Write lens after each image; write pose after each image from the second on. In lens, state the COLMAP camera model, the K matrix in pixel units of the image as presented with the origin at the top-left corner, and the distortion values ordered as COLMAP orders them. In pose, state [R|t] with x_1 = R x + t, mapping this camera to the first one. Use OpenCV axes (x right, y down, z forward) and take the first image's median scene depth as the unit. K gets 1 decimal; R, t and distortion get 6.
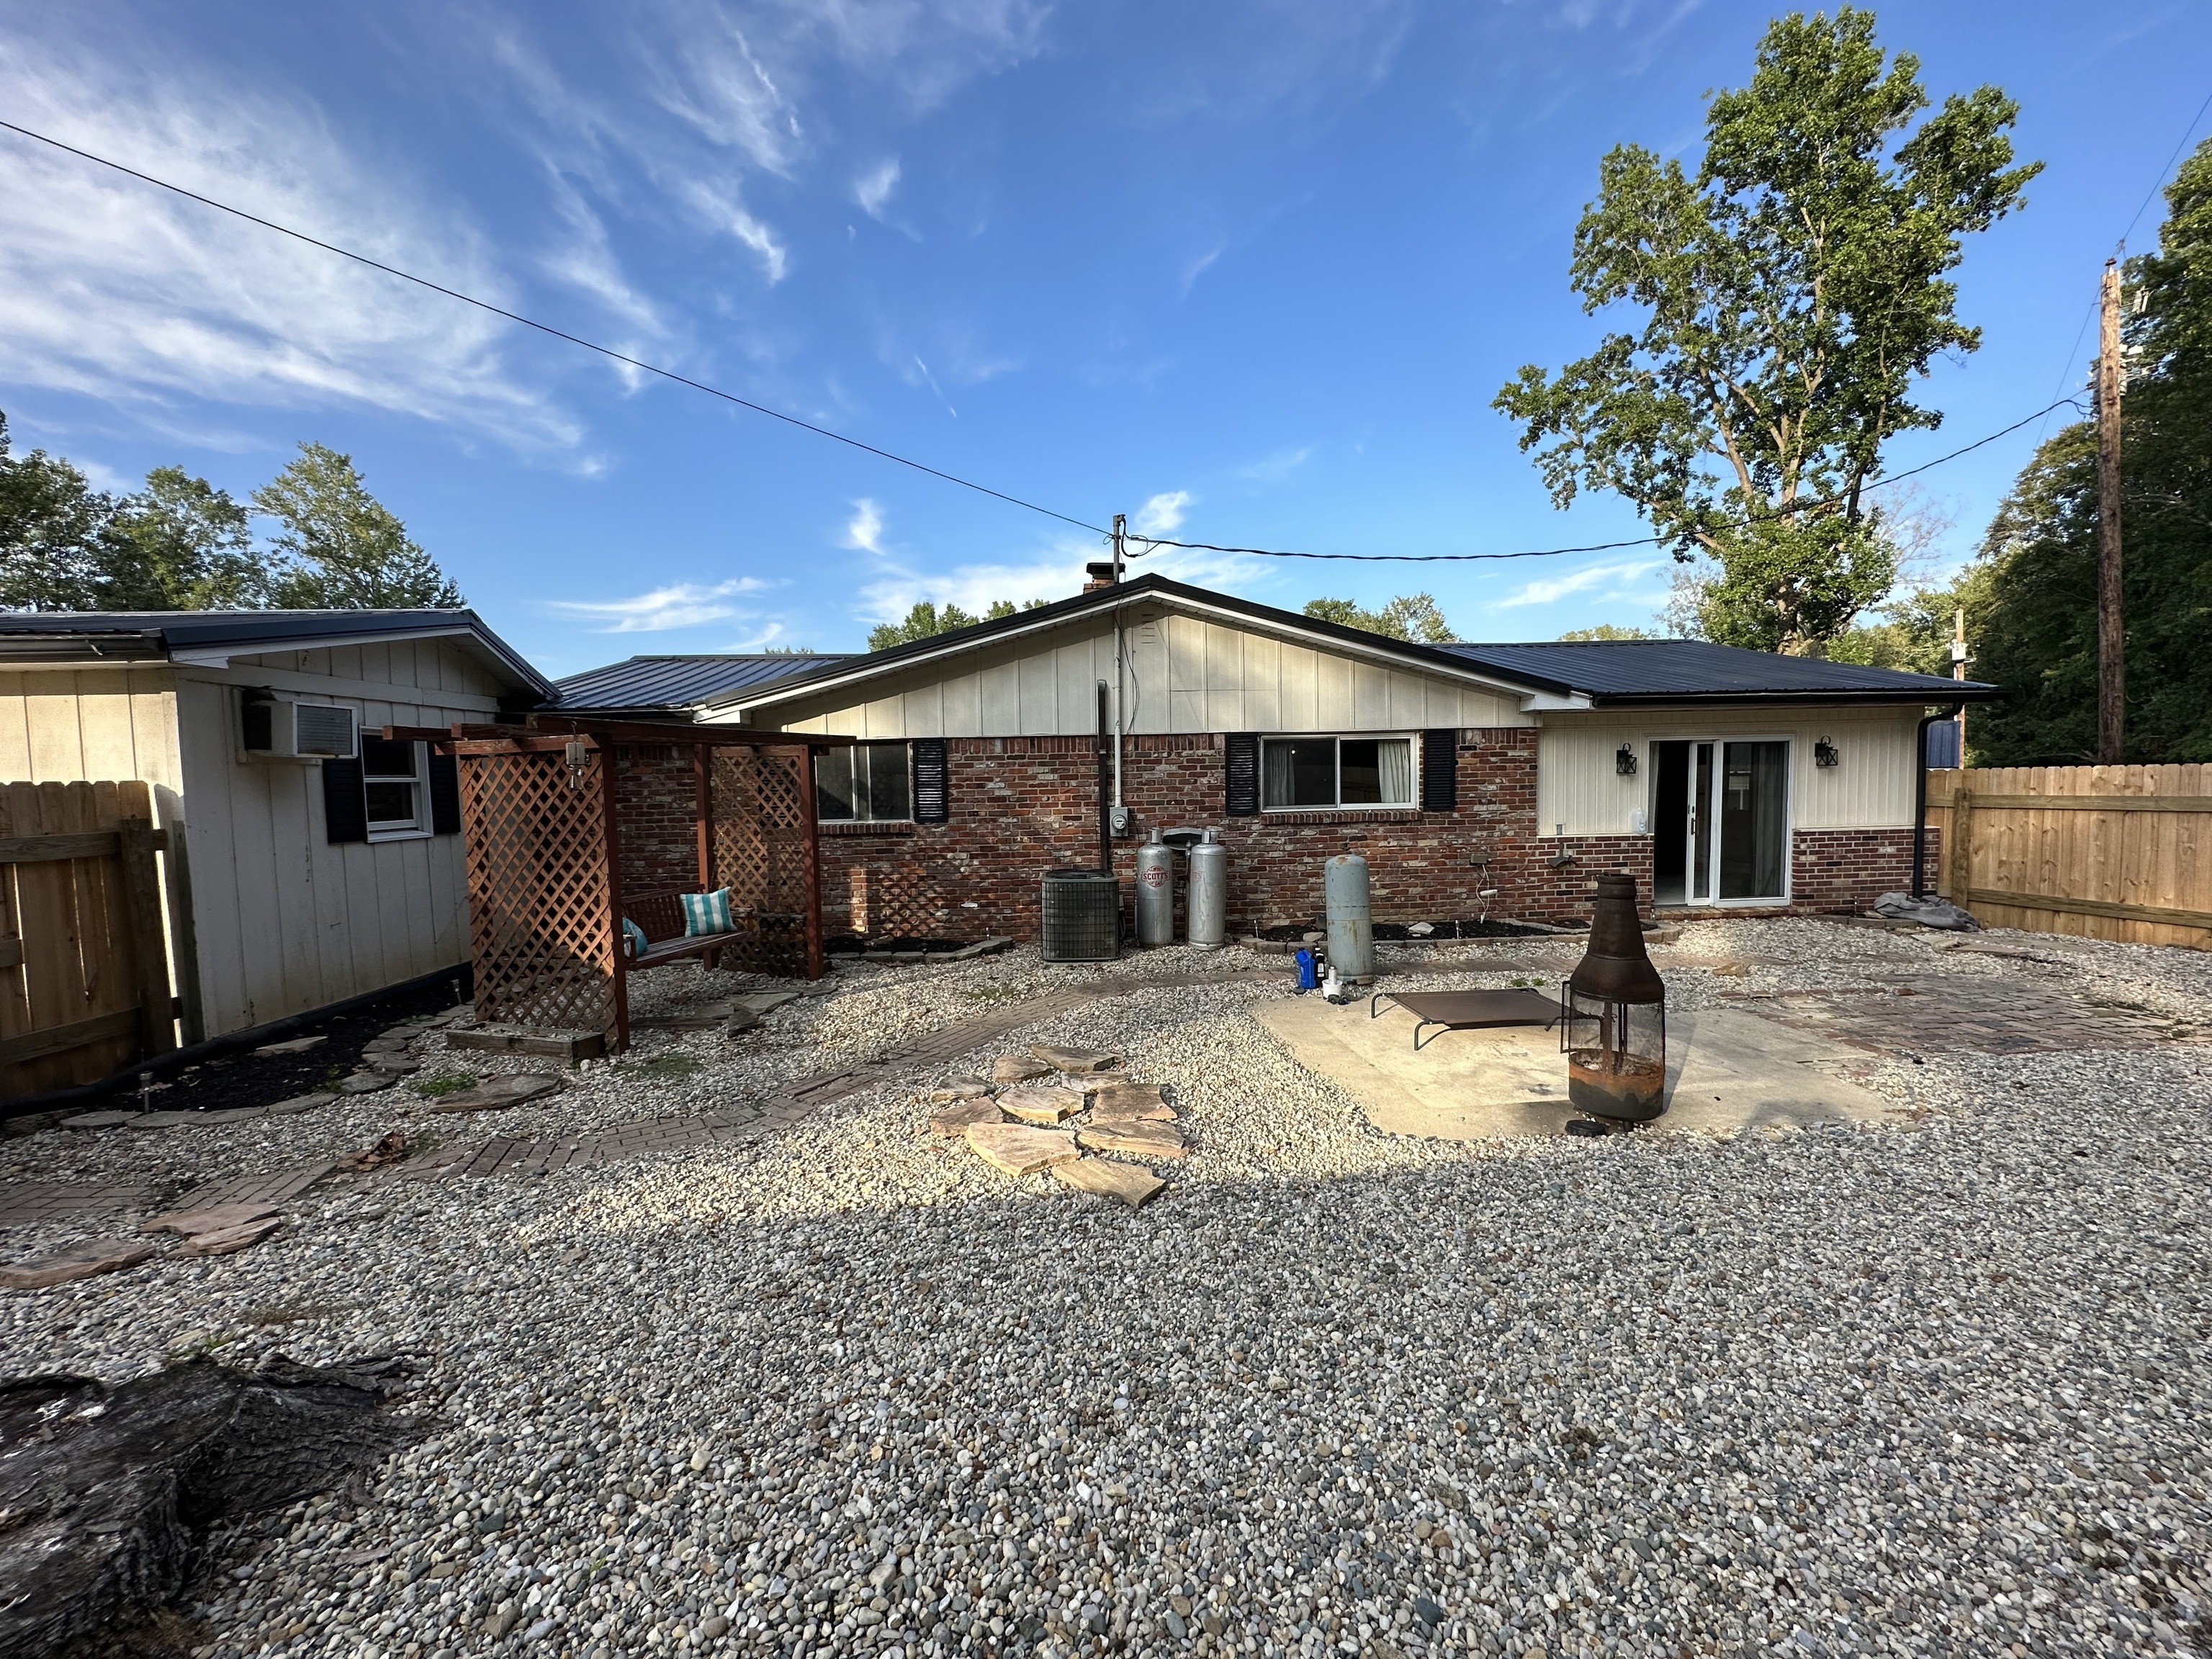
lens RADIAL K [[891.5, 0, 1109.3], [0, 891.5, 830.1], [0, 0, 1]] dist [0.000259, 0.000002]
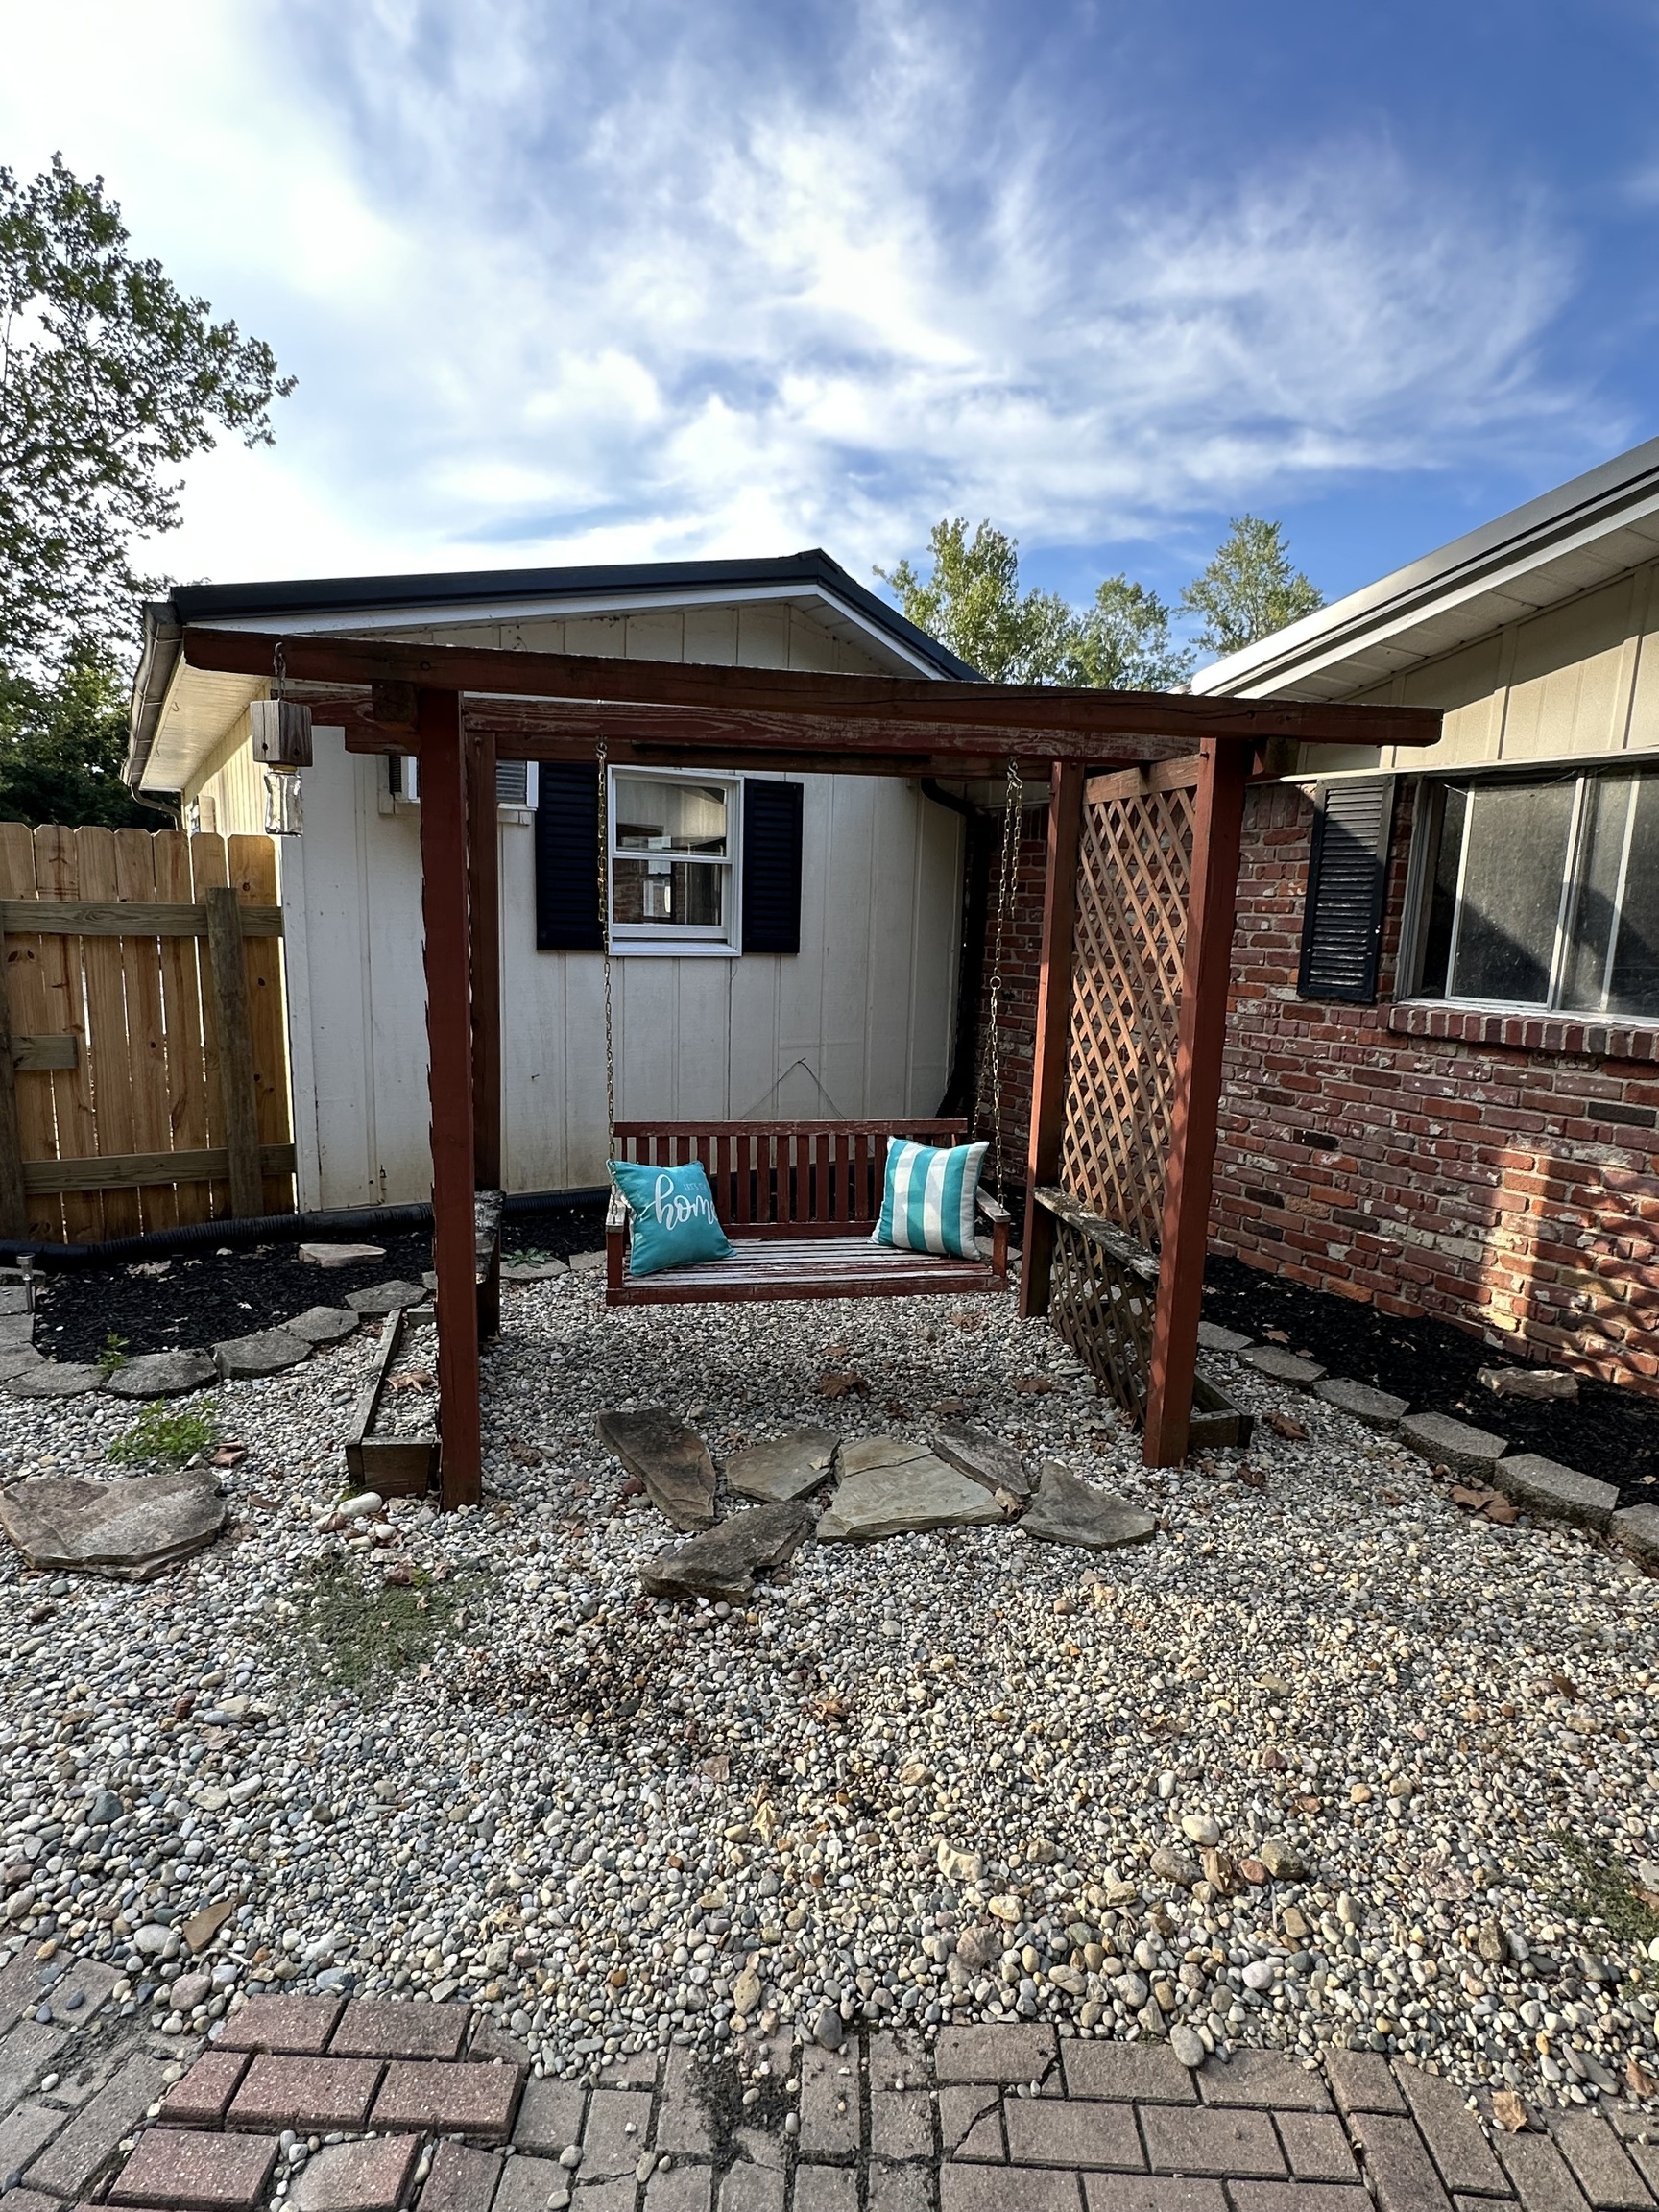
lens RADIAL K [[1153.7, 0, 832.6], [0, 1153.7, 1108.6], [0, 0, 1]] dist [0.008587, 0.000815]
pose [[0.473382, 0.184573, -0.861303, -0.028410], [-0.096590, 0.982781, 0.157519, -0.016815], [0.875546, 0.008627, 0.483058, 0.551251]]
